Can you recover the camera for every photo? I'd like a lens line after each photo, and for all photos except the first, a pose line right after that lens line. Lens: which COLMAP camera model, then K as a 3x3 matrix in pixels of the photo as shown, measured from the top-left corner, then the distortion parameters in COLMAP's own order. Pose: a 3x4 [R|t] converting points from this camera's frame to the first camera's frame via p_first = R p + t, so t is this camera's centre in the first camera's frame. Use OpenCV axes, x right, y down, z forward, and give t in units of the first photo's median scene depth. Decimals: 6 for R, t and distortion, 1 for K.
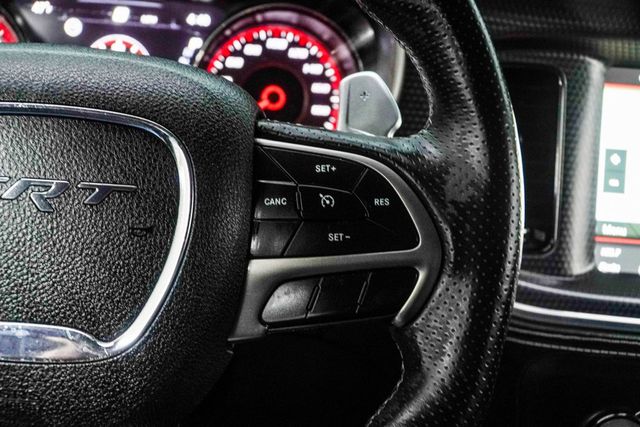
lens RADIAL K [[1012.6, 0, 316.4], [0, 1012.6, 213.0], [0, 0, 1]] dist [0.035234, 0.000000]
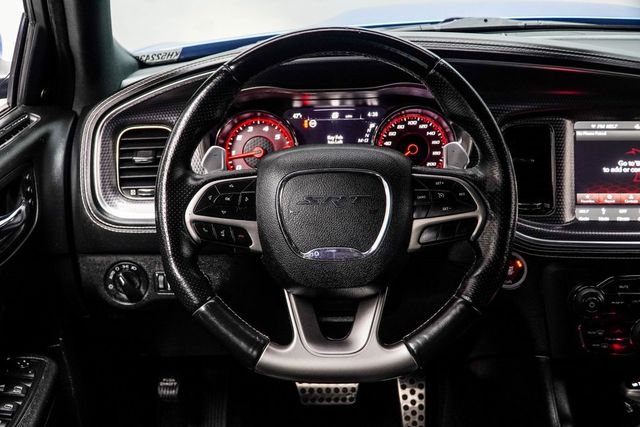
lens RADIAL K [[912.4, 0, 288.5], [0, 912.4, 208.6], [0, 0, 1]] dist [-0.072975, 0.000000]
pose [[0.983639, -0.075828, -0.163415, 0.003922], [0.073636, 0.997096, -0.019440, 0.036798], [0.164415, 0.007089, 0.986366, -1.323095]]
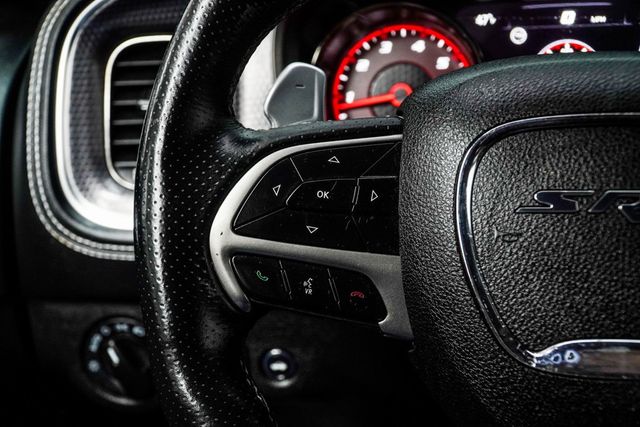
lens RADIAL K [[1012.6, 0, 287.1], [0, 1012.6, 203.0], [0, 0, 1]] dist [0.035234, 0.000000]
pose [[0.953925, -0.056198, -0.294734, -0.268606], [0.052154, 0.998406, -0.021571, -0.015886], [0.295476, 0.005206, 0.955336, -0.019796]]
